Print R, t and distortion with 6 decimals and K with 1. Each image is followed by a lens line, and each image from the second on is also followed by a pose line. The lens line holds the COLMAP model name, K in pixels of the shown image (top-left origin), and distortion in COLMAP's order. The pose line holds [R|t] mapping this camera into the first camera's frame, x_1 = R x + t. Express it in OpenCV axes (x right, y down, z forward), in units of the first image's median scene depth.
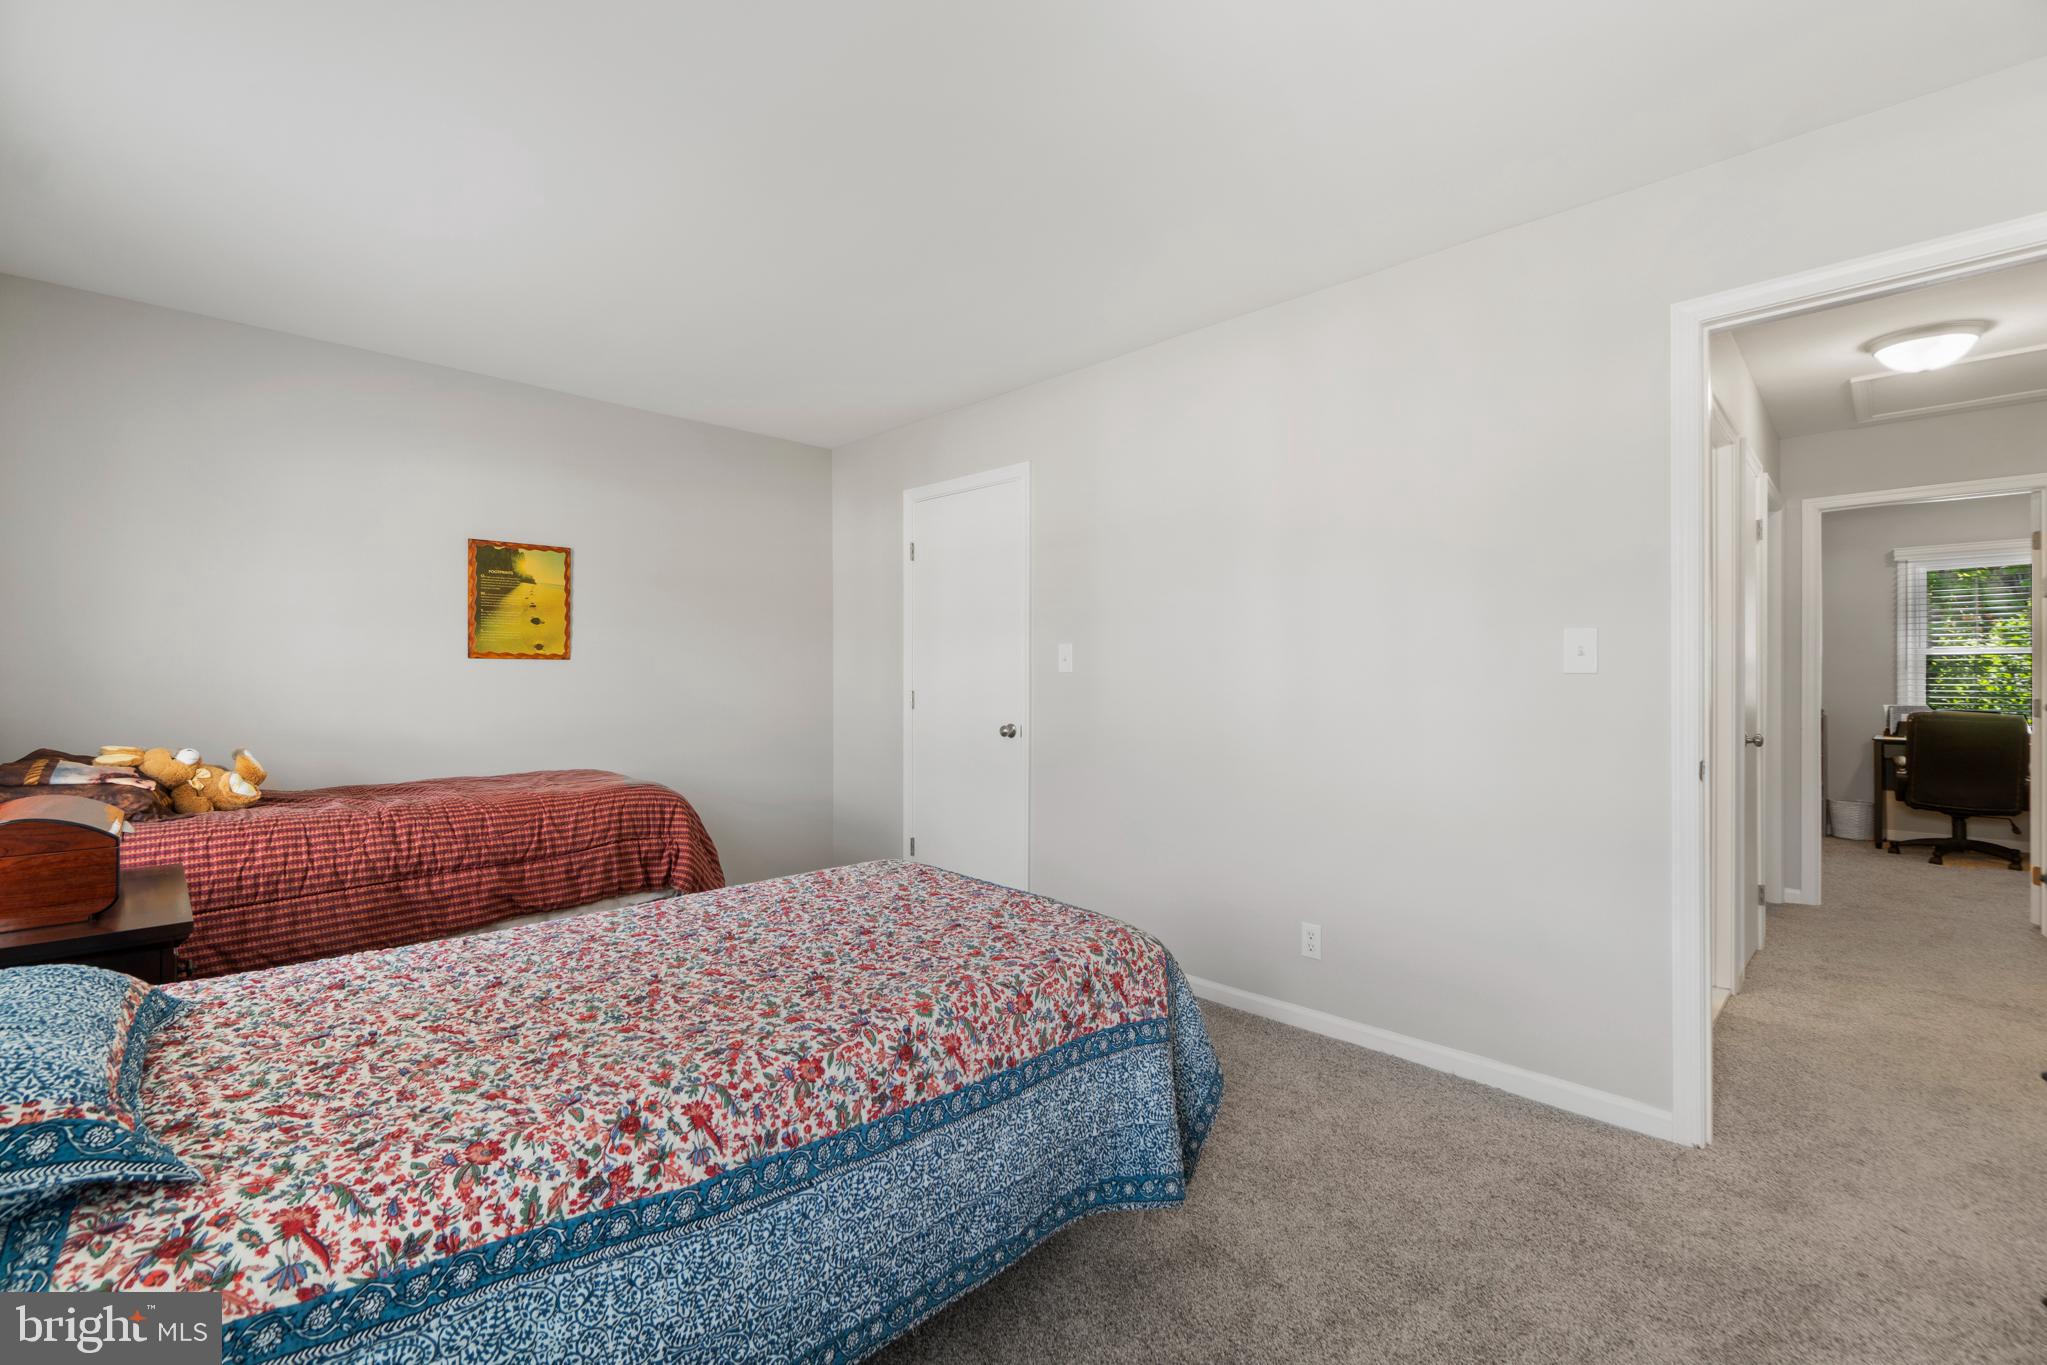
lens RADIAL K [[888.1, 0, 1004.6], [0, 888.1, 668.4], [0, 0, 1]] dist [-0.001383, 0.000169]
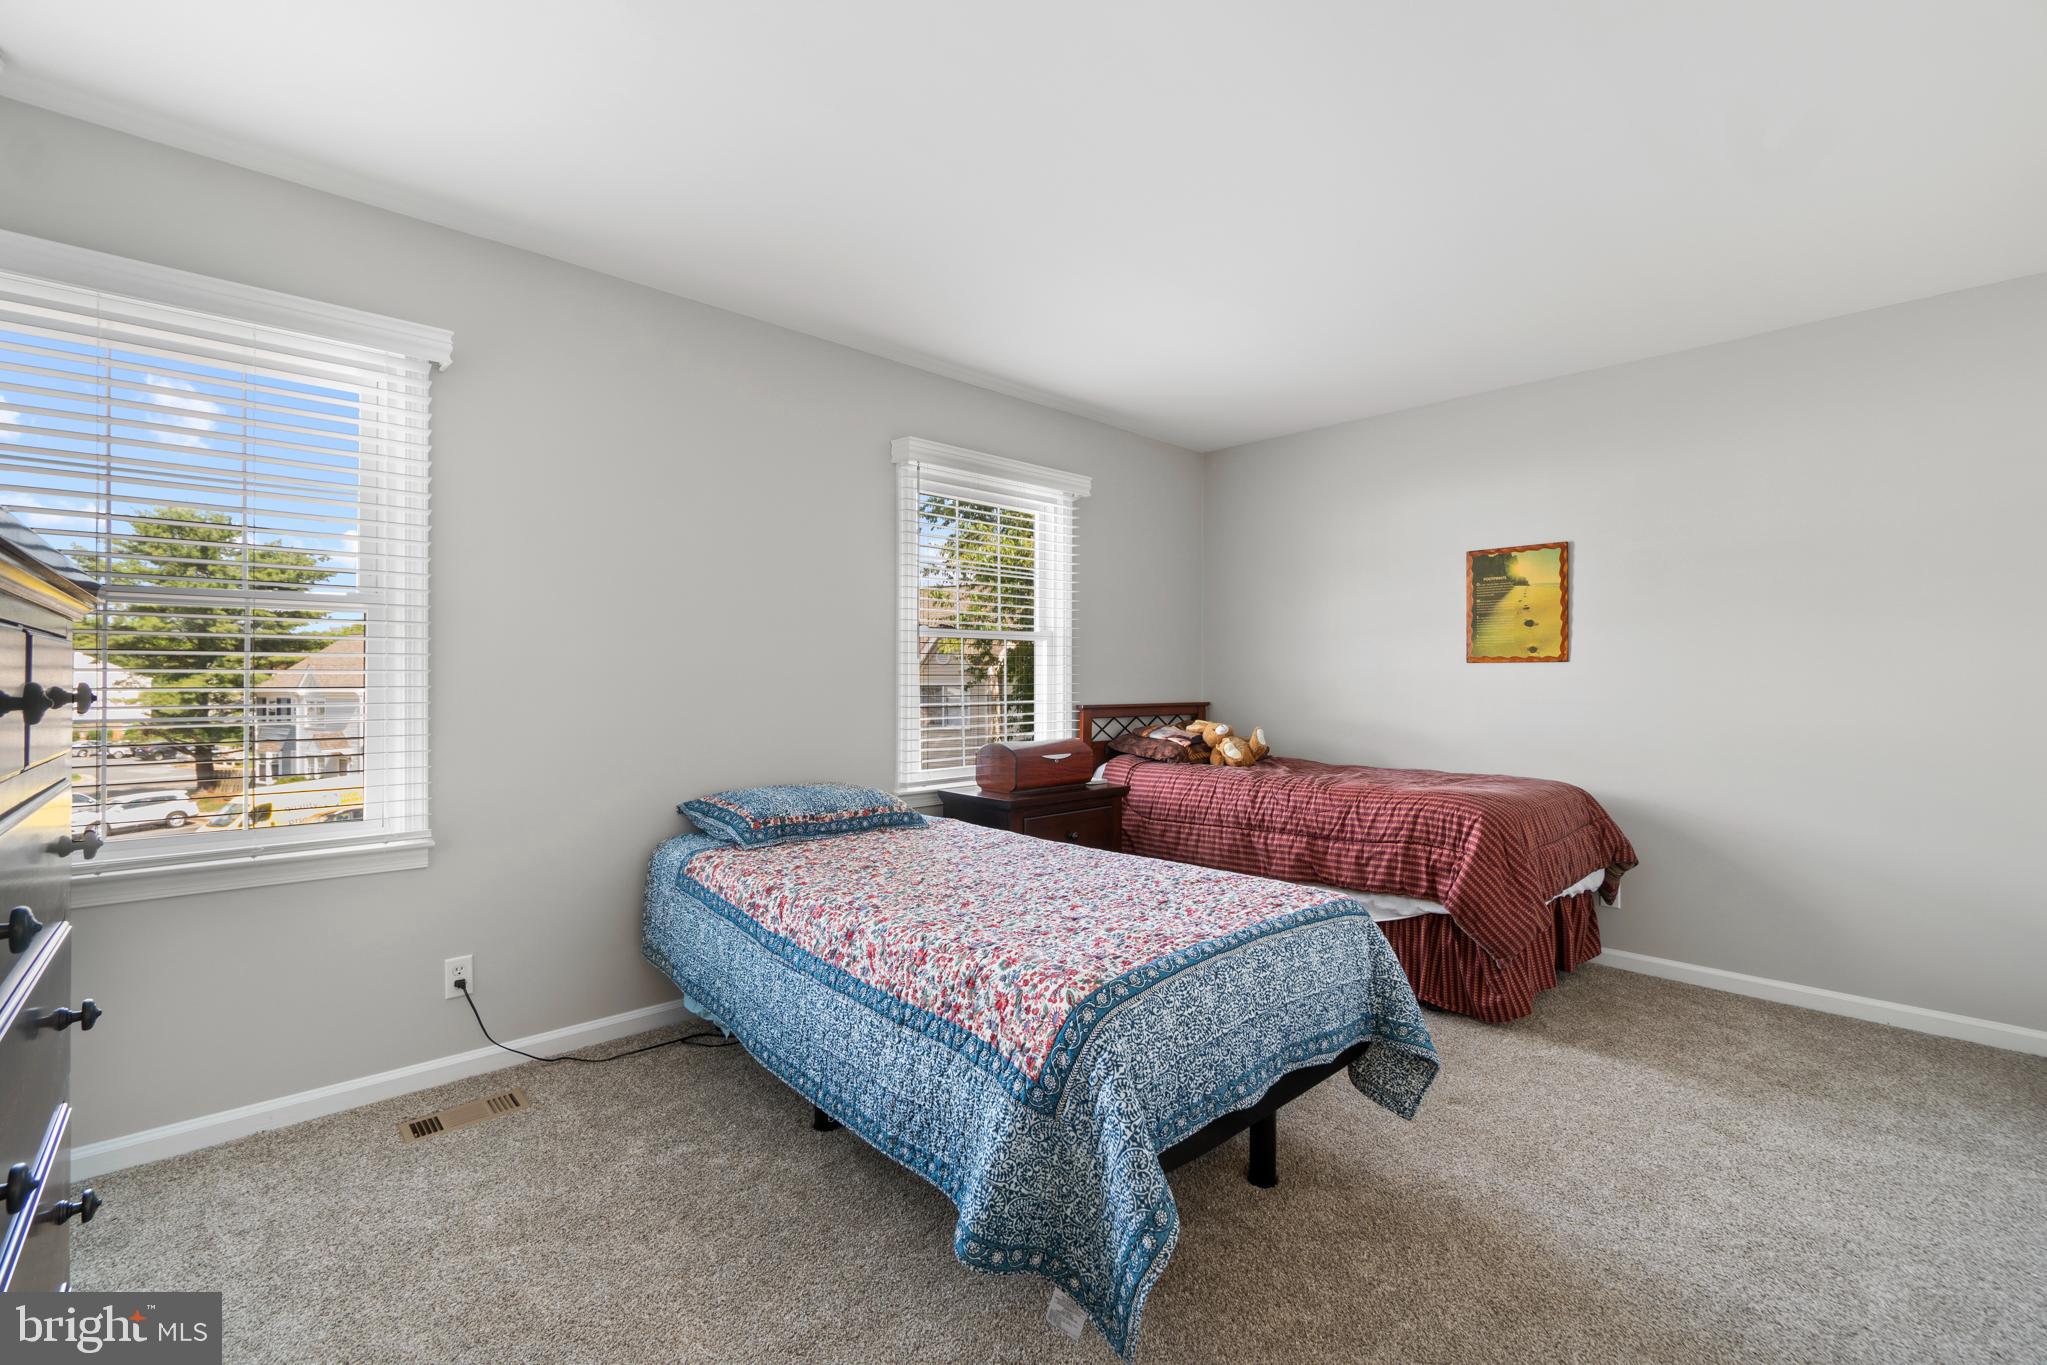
lens RADIAL K [[888.1, 0, 1004.6], [0, 888.1, 668.4], [0, 0, 1]] dist [-0.001383, 0.000169]
pose [[-0.020584, -0.011548, -0.999721, 0.481242], [0.005279, 0.999918, -0.011659, 0.004925], [0.999774, -0.005517, -0.020522, 0.461169]]
